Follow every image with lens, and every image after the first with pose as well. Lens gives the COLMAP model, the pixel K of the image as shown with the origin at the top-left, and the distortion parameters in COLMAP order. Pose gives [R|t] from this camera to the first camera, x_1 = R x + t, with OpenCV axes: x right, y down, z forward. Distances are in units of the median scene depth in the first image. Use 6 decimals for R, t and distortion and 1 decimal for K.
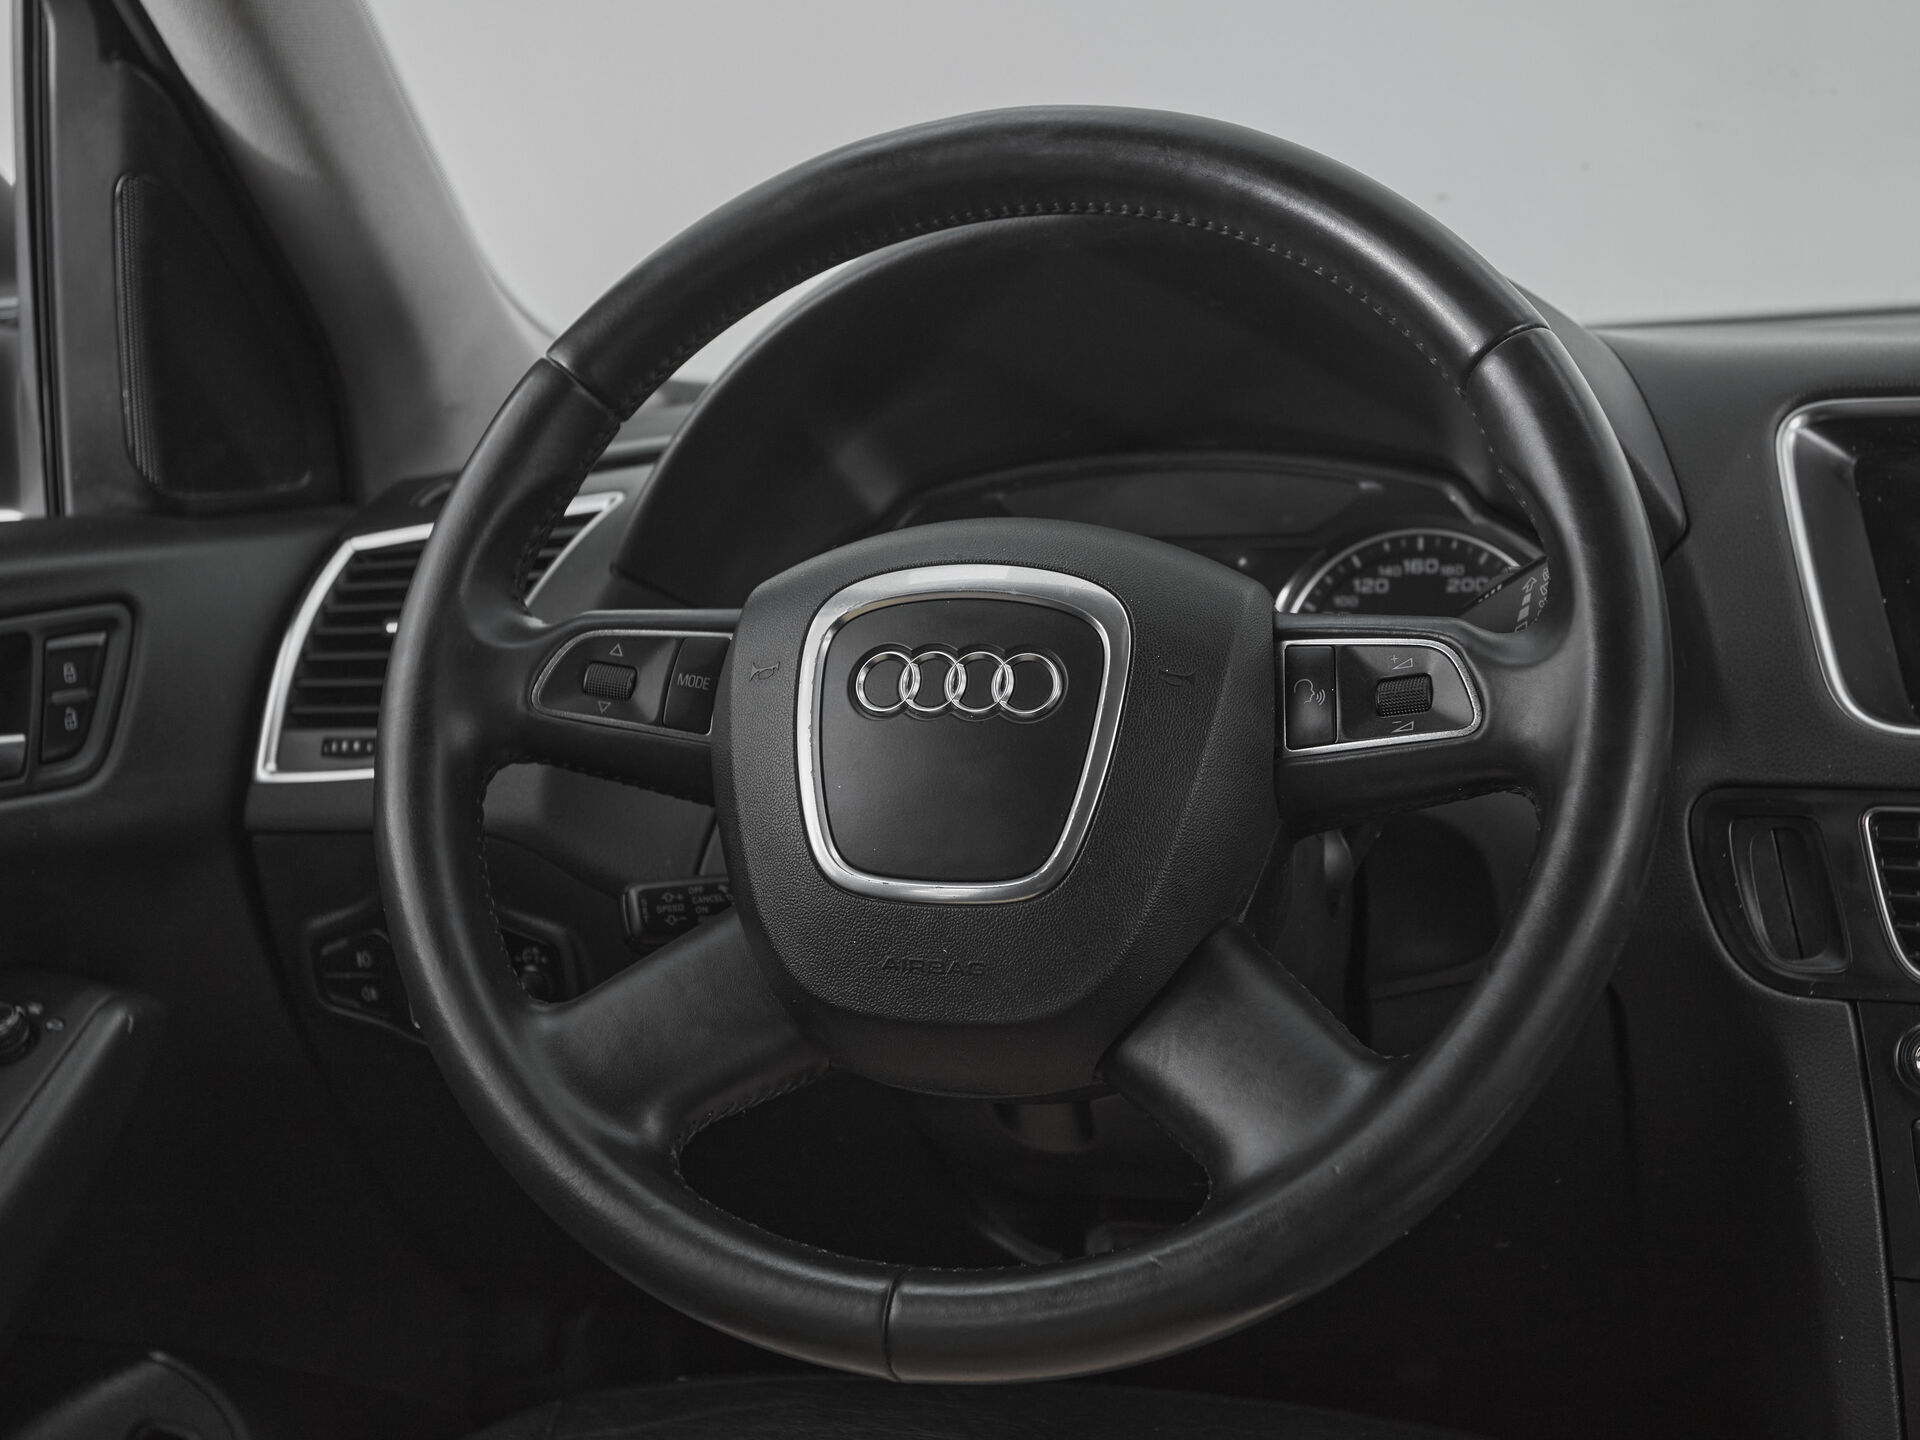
lens RADIAL K [[2313.1, 0, 960.0], [0, 2313.1, 720.0], [0, 0, 1]] dist [-0.001507, 0.017035]
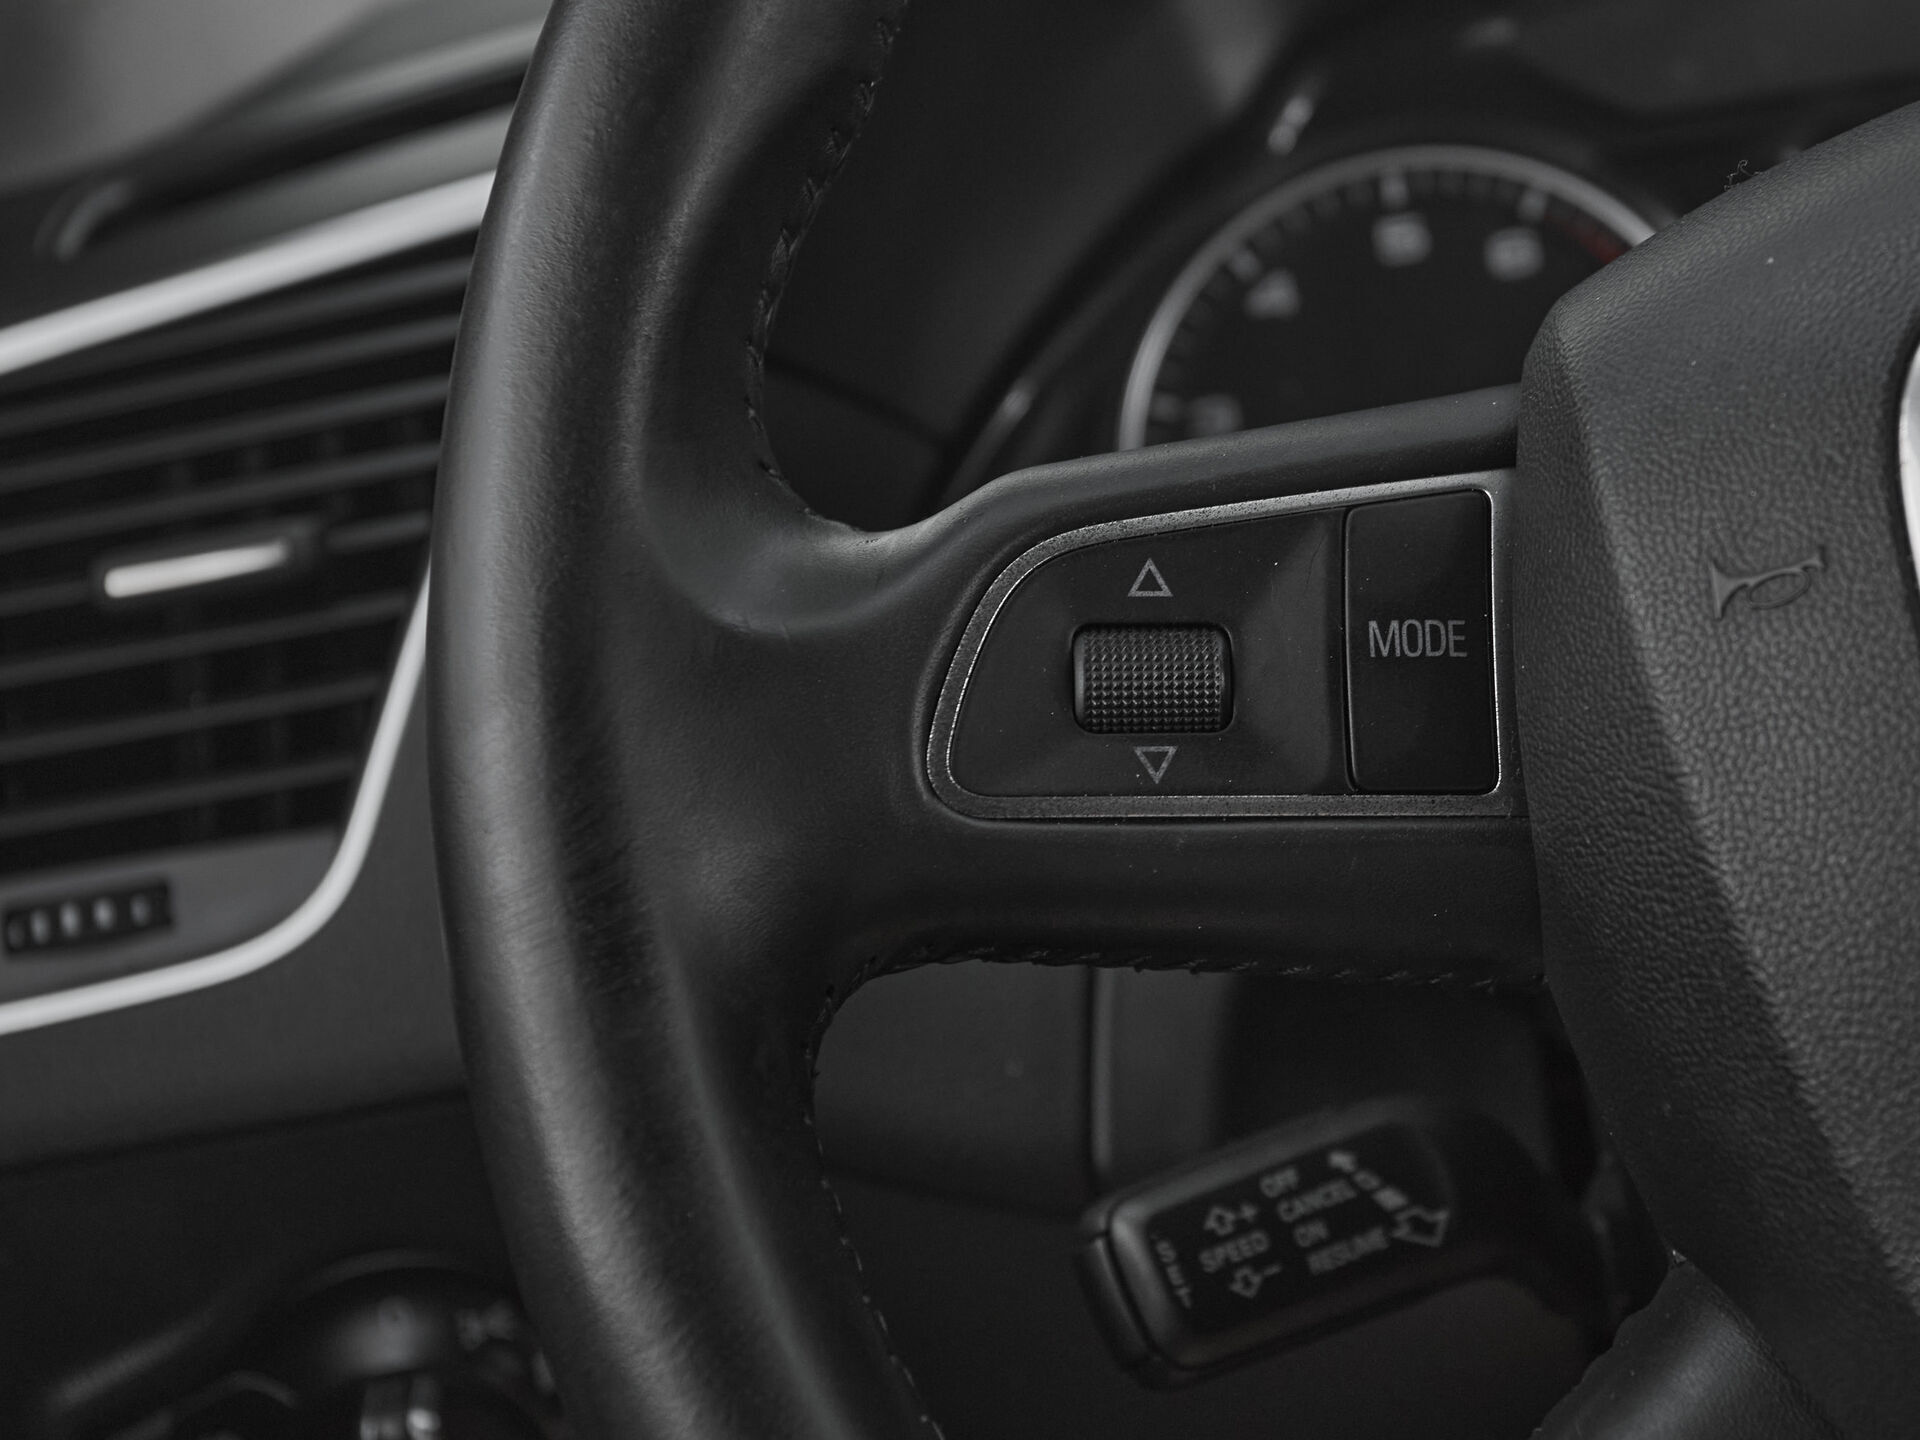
lens RADIAL K [[3311.3, 0, 1202.4], [0, 3311.3, 721.6], [0, 0, 1]] dist [0.031798, 0.102955]
pose [[0.965526, -0.173171, 0.194350, -0.215829], [0.156438, 0.982765, 0.098490, -0.050721], [-0.208056, -0.064691, 0.975975, 0.504605]]
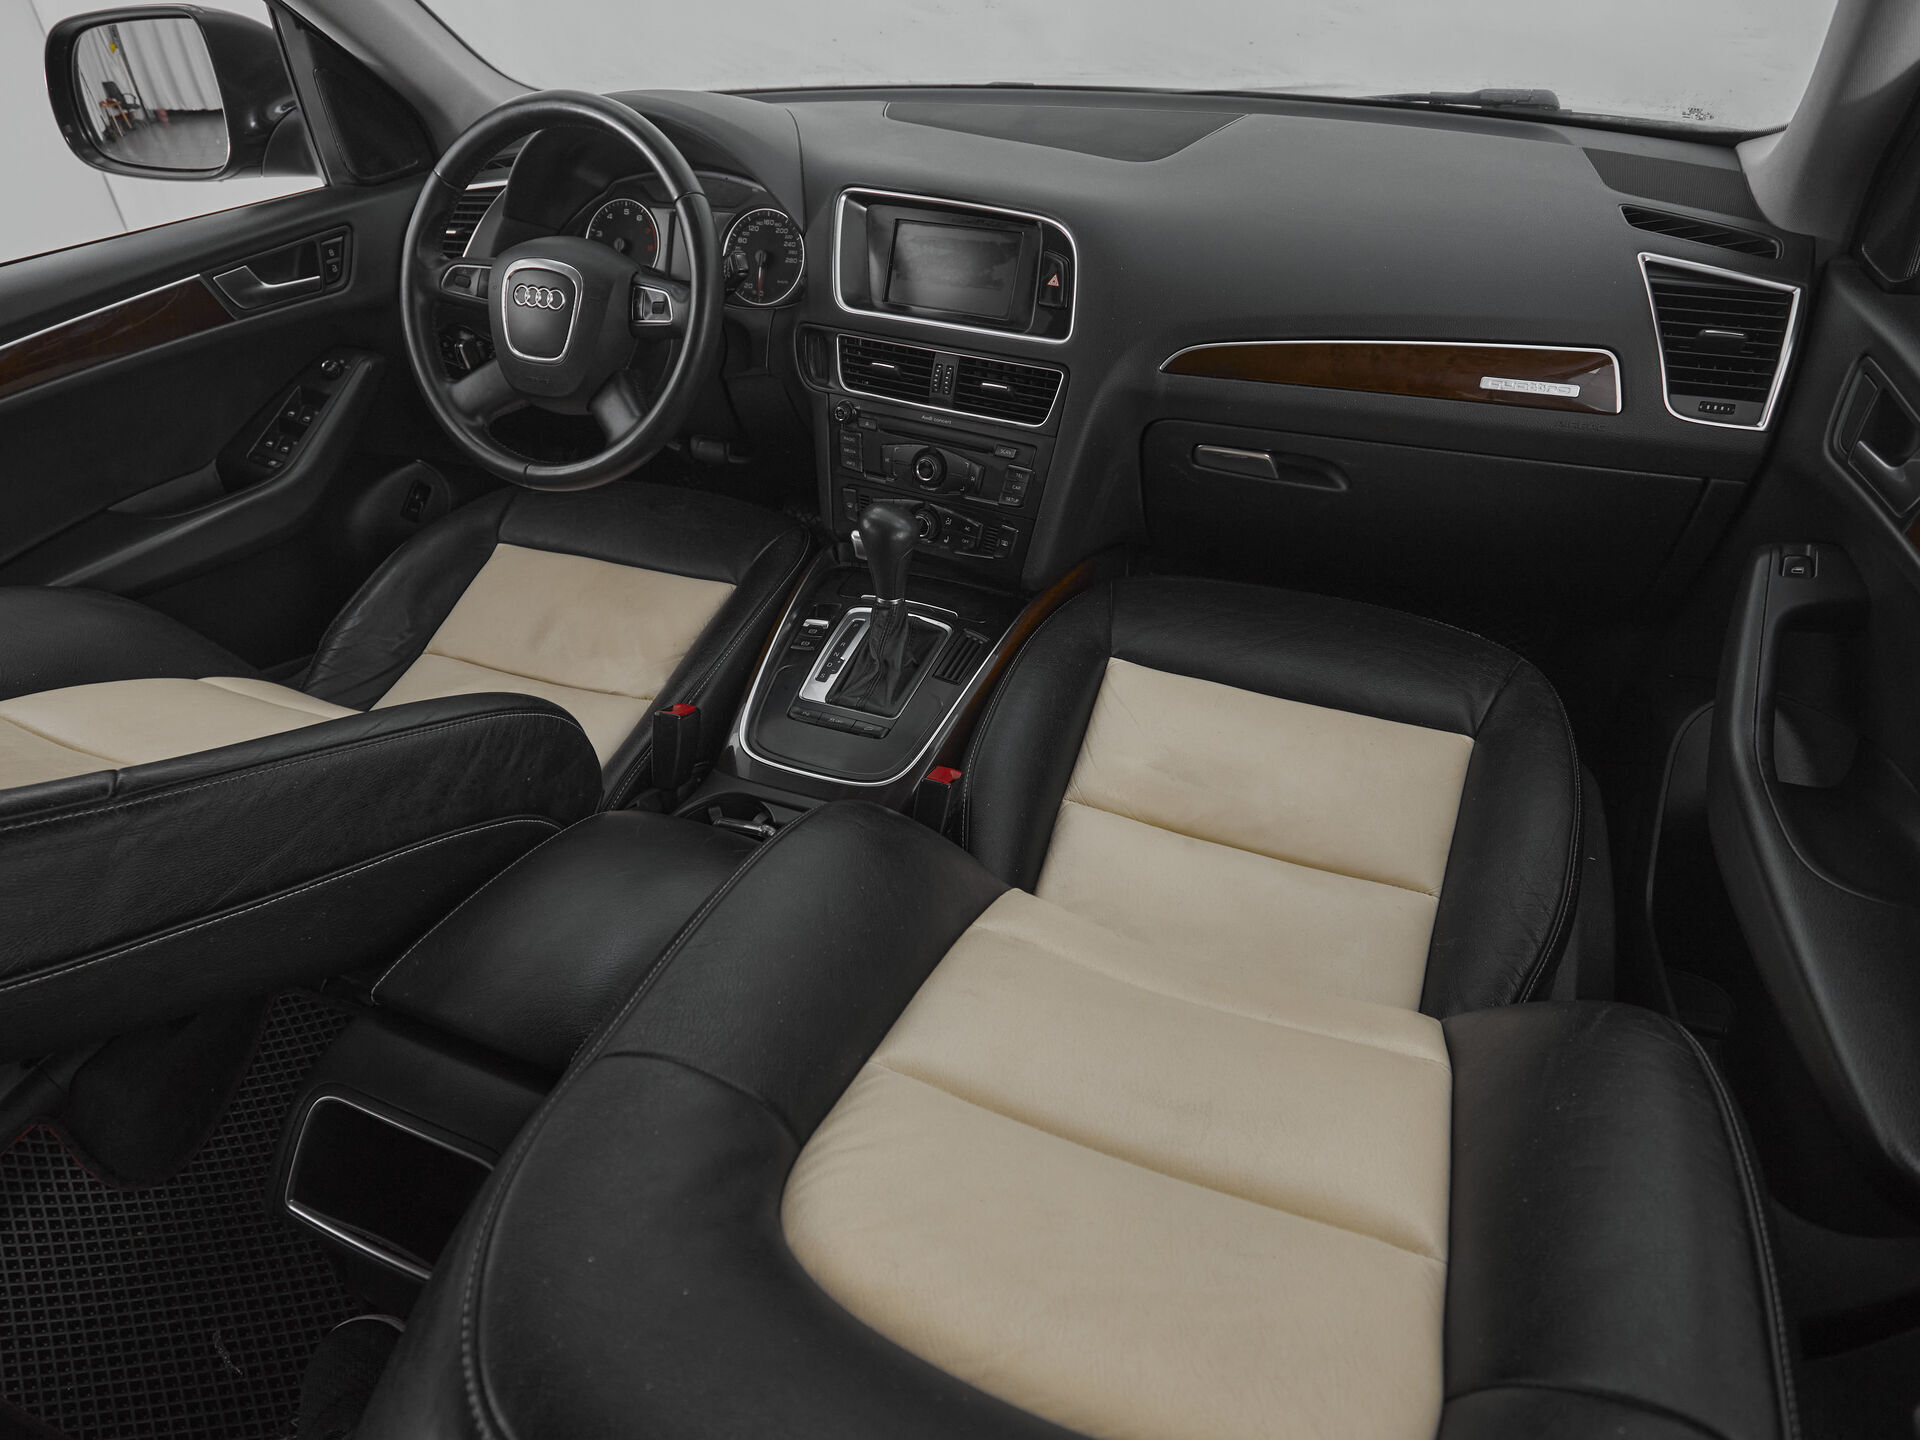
lens RADIAL K [[1157.7, 0, 906.7], [0, 1157.7, 721.4], [0, 0, 1]] dist [-0.002045, -0.000374]
pose [[0.993887, 0.071595, -0.084040, 0.628773], [-0.021700, 0.873057, 0.487135, -0.270180], [0.108248, -0.482334, 0.869273, -0.657931]]
